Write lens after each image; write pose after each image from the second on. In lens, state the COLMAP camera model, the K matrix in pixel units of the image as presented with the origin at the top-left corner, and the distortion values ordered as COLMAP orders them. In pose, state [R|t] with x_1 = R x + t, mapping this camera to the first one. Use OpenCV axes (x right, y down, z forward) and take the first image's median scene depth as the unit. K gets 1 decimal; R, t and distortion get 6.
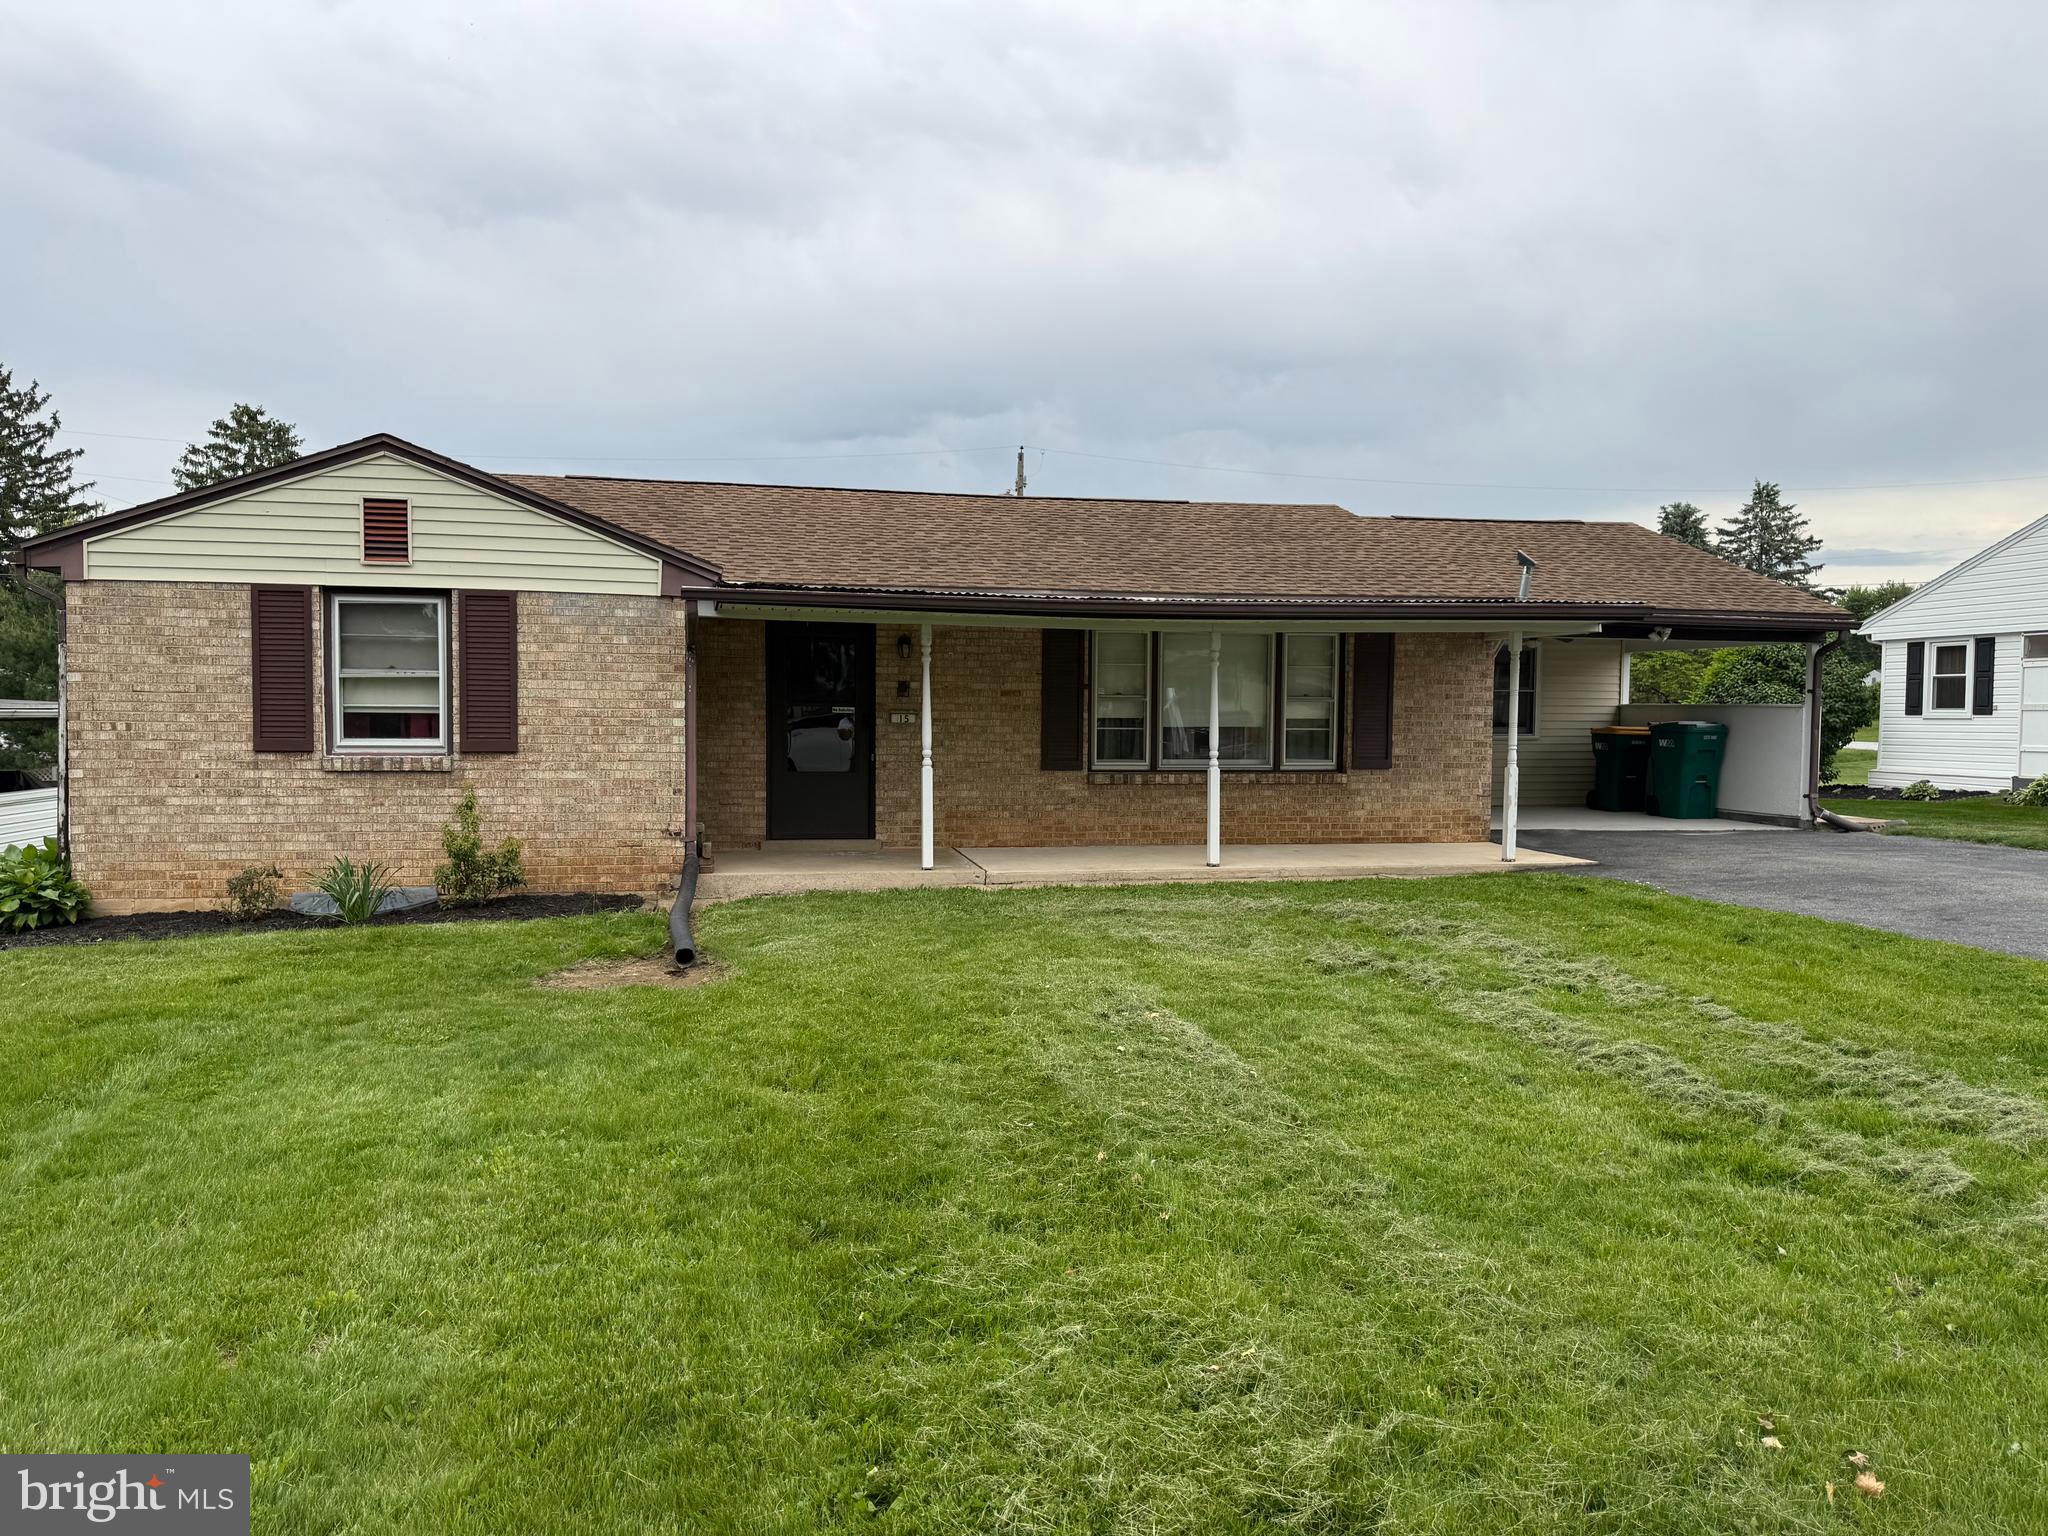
lens RADIAL K [[1463.0, 0, 1026.5], [0, 1463.0, 784.8], [0, 0, 1]] dist [0.045006, -0.026539]
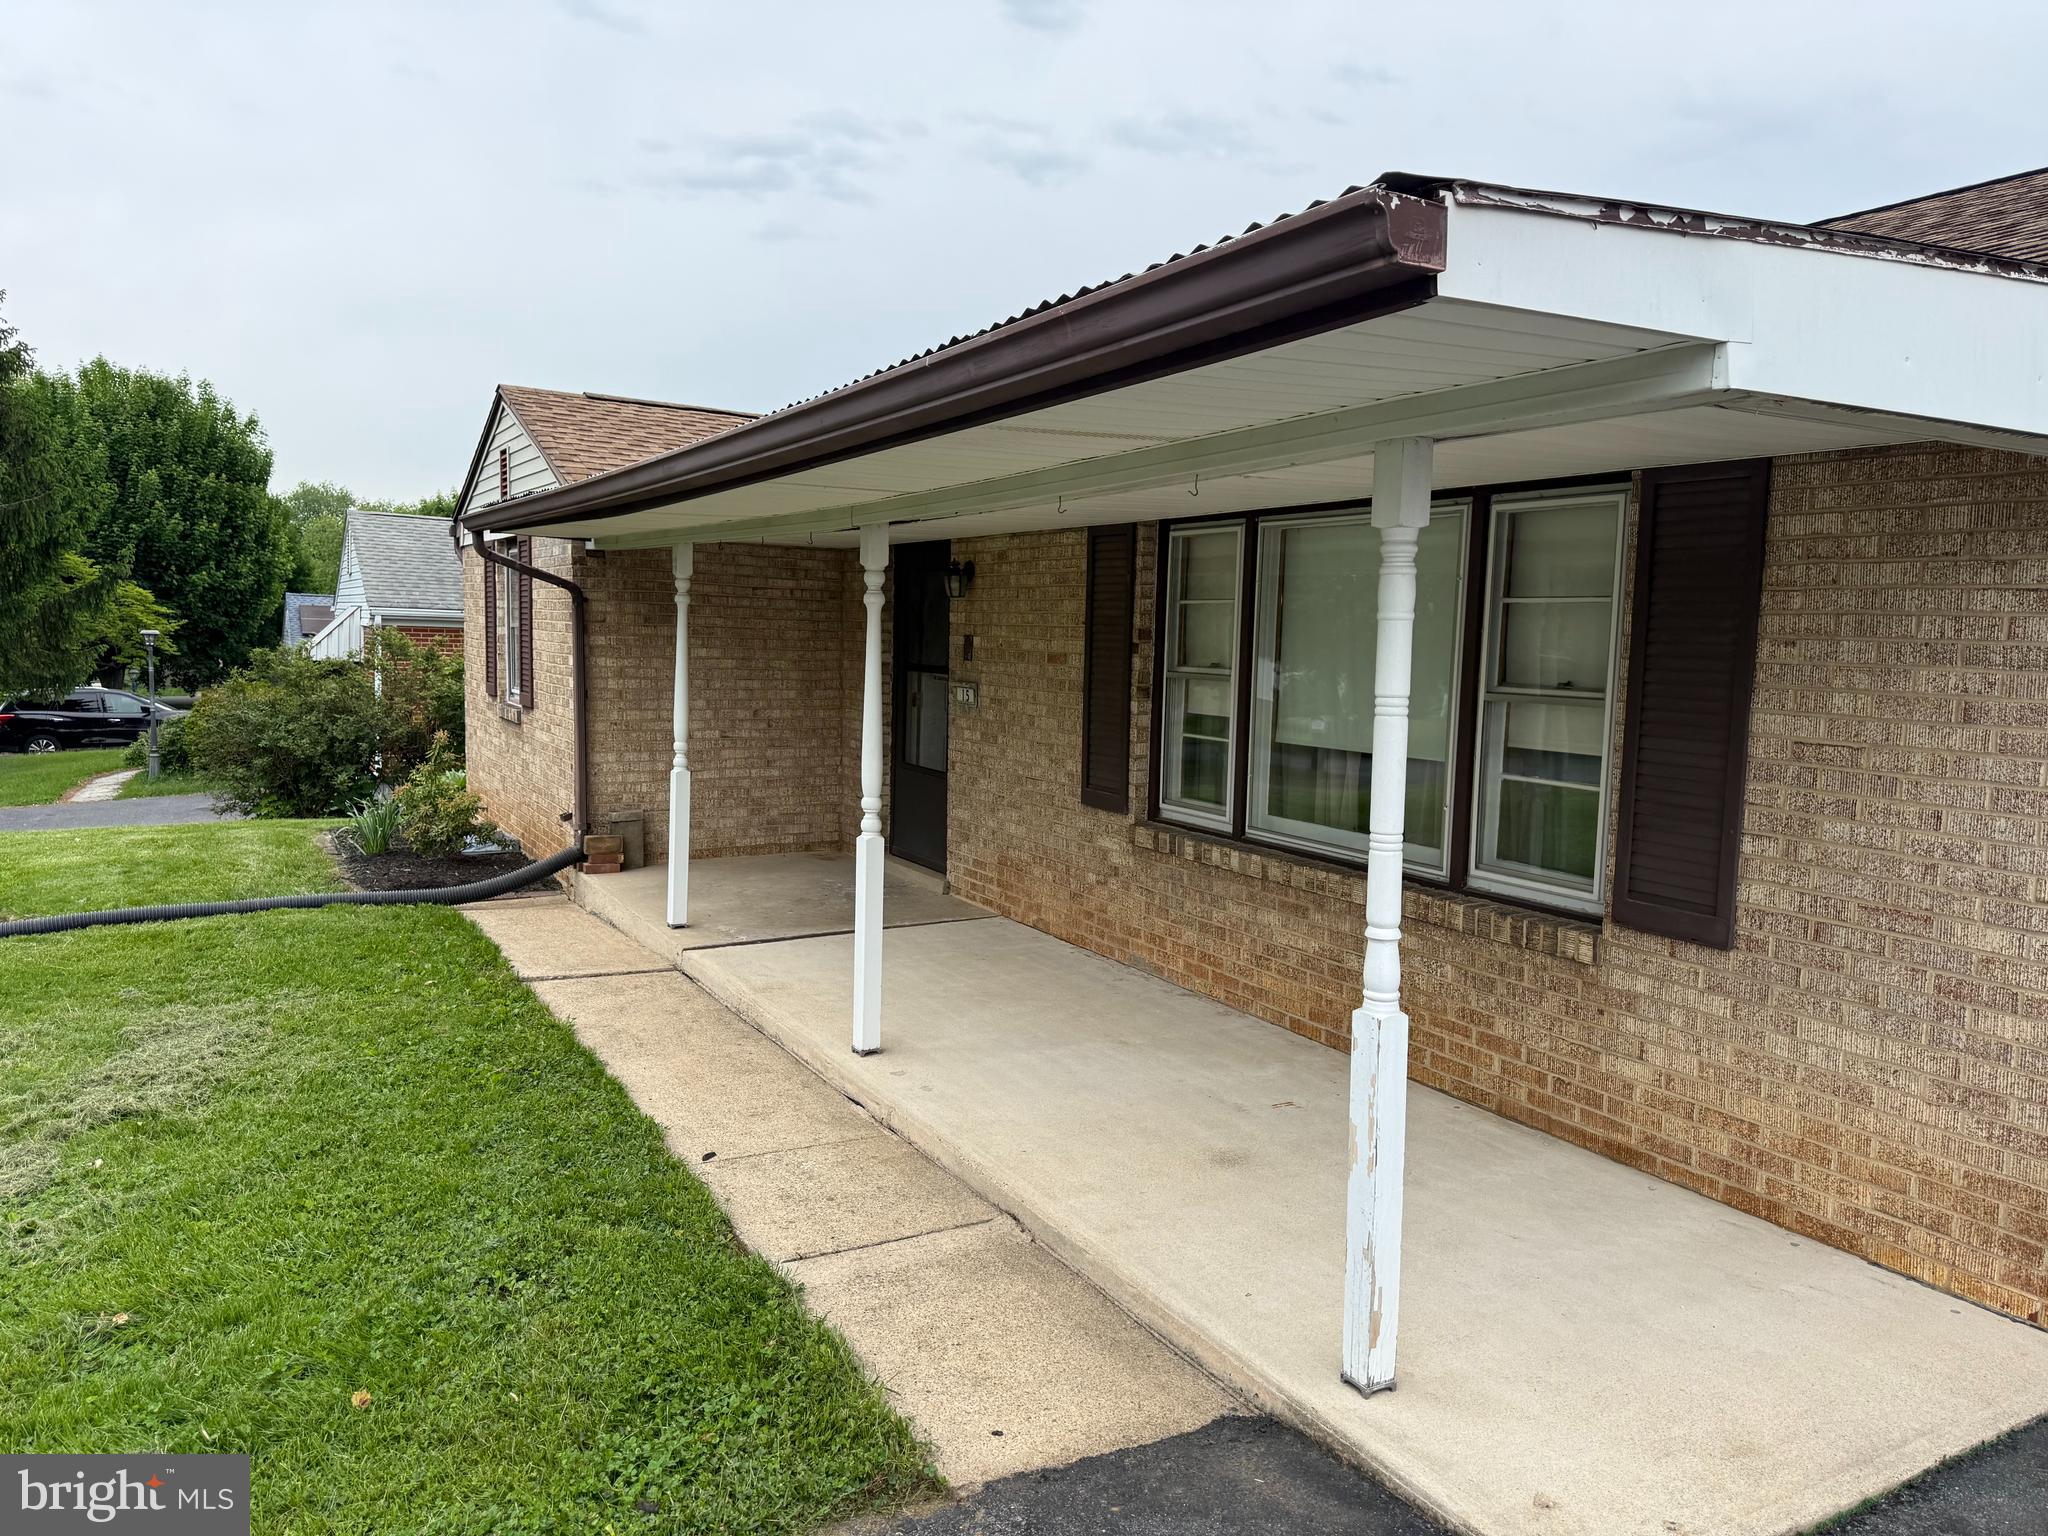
lens RADIAL K [[1428.1, 0, 982.3], [0, 1428.1, 754.4], [0, 0, 1]] dist [0.027764, -0.064894]
pose [[0.300408, 0.086204, -0.949907, 0.487567], [-0.072511, 0.995089, 0.067373, -0.060175], [0.951051, 0.048640, 0.305183, 0.803230]]
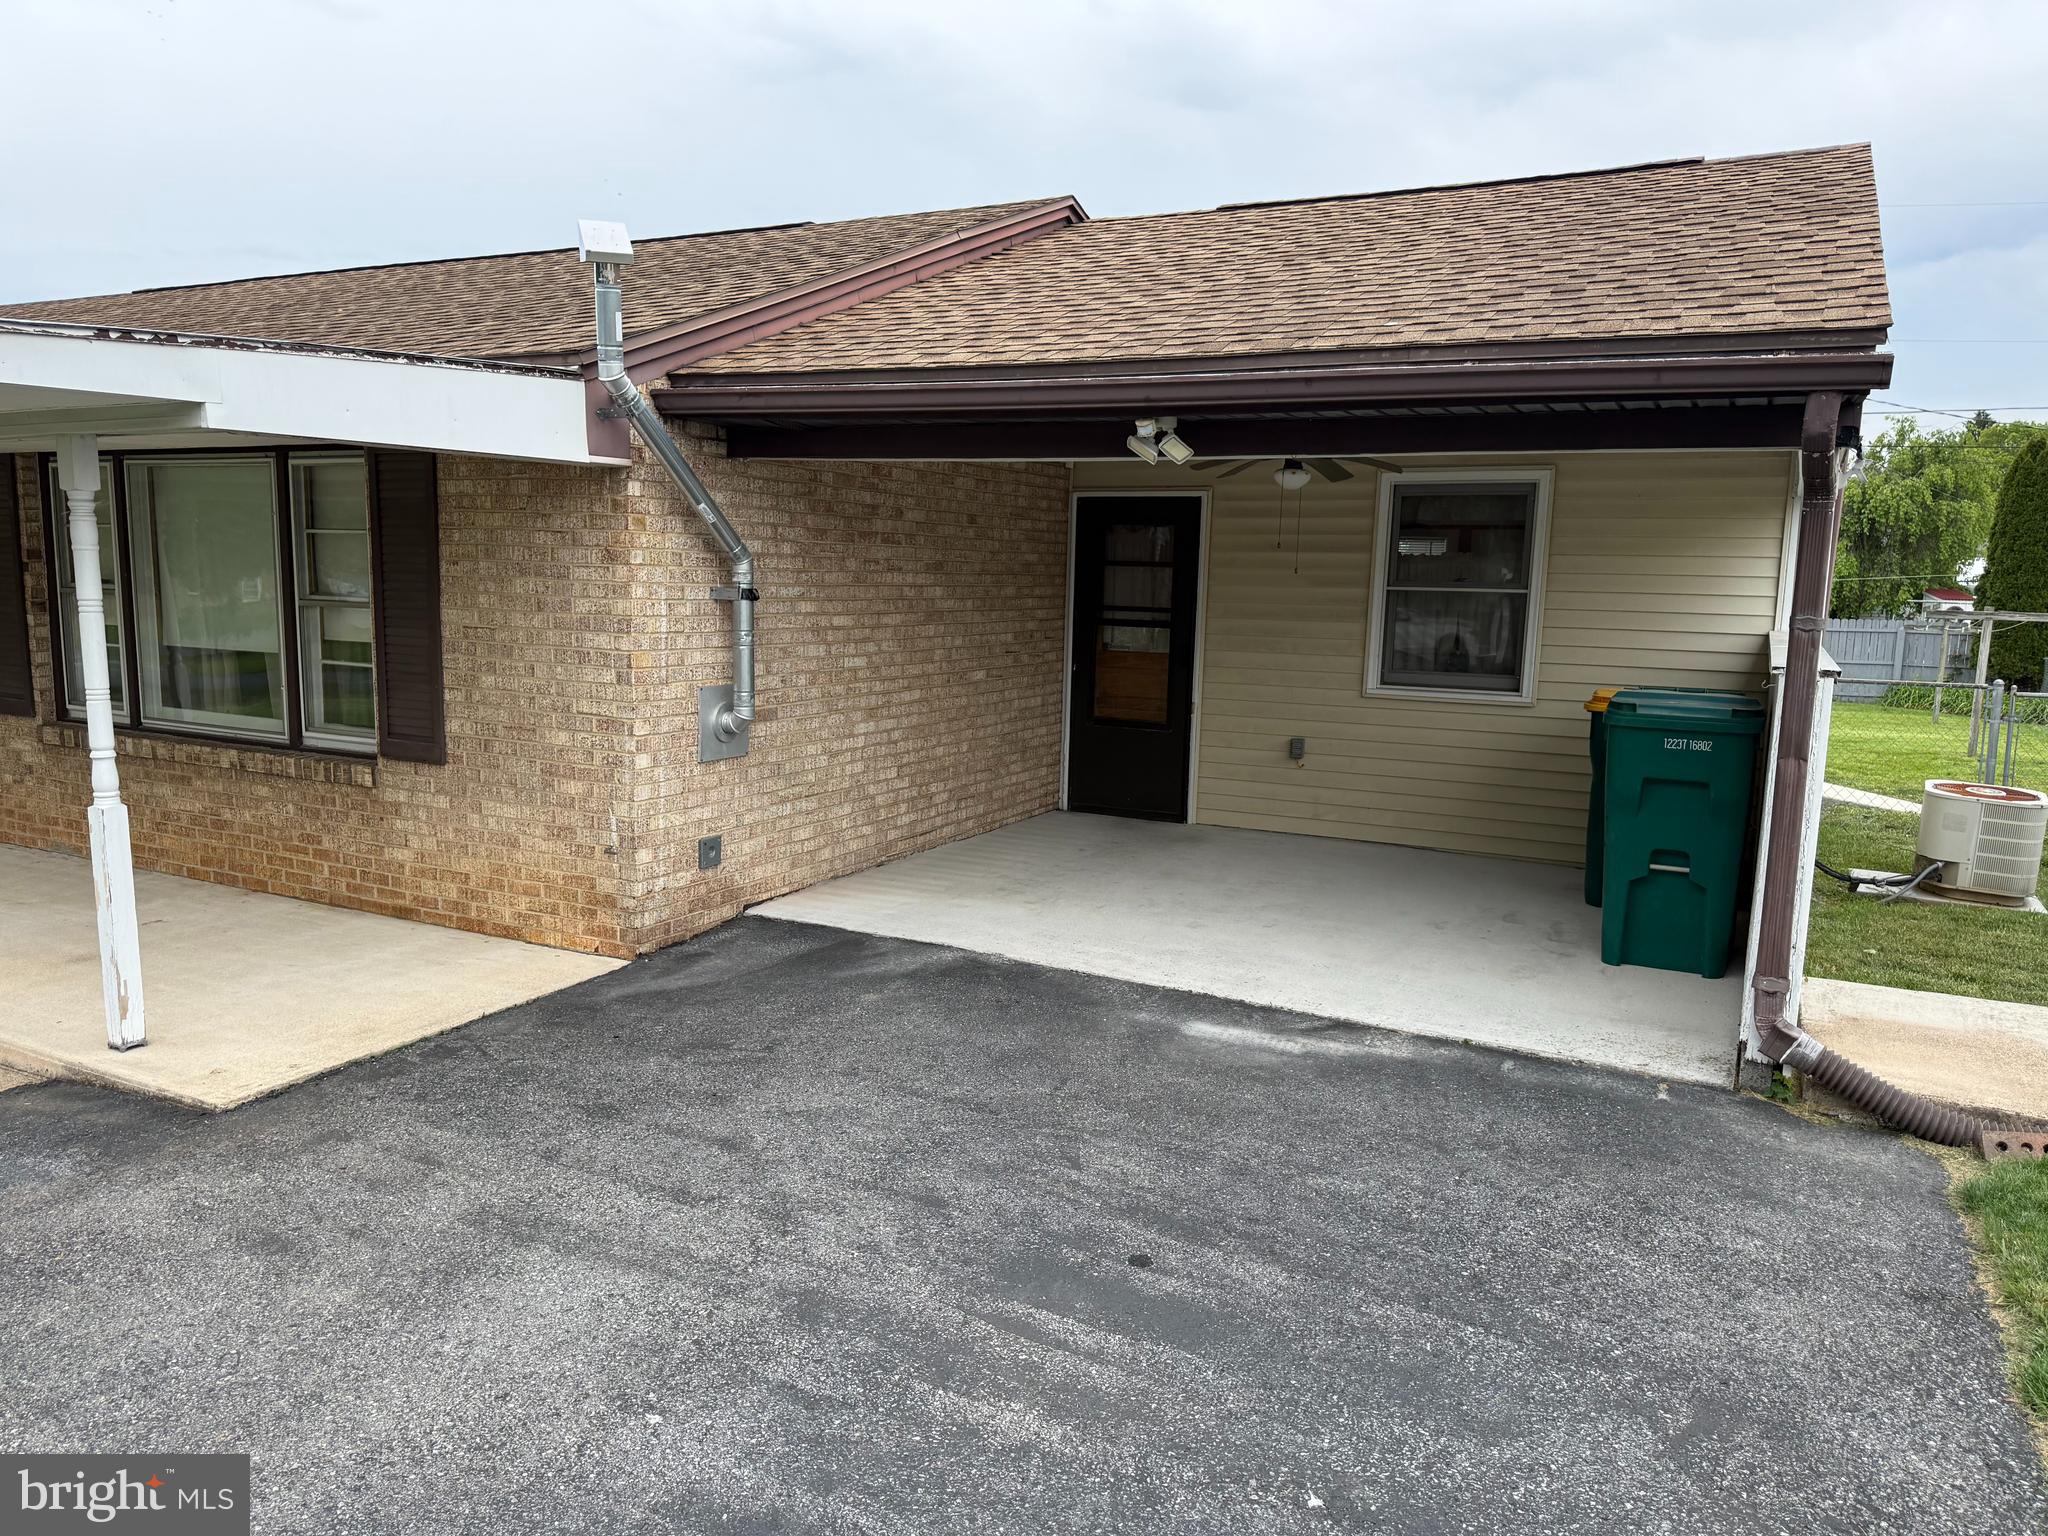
lens RADIAL K [[1441.4, 0, 1019.6], [0, 1441.4, 773.5], [0, 0, 1]] dist [0.054585, -0.067593]
pose [[0.789571, 0.100851, -0.605315, 0.678765], [-0.051047, 0.993779, 0.098987, -0.063266], [0.611532, -0.047258, 0.789807, 0.789994]]
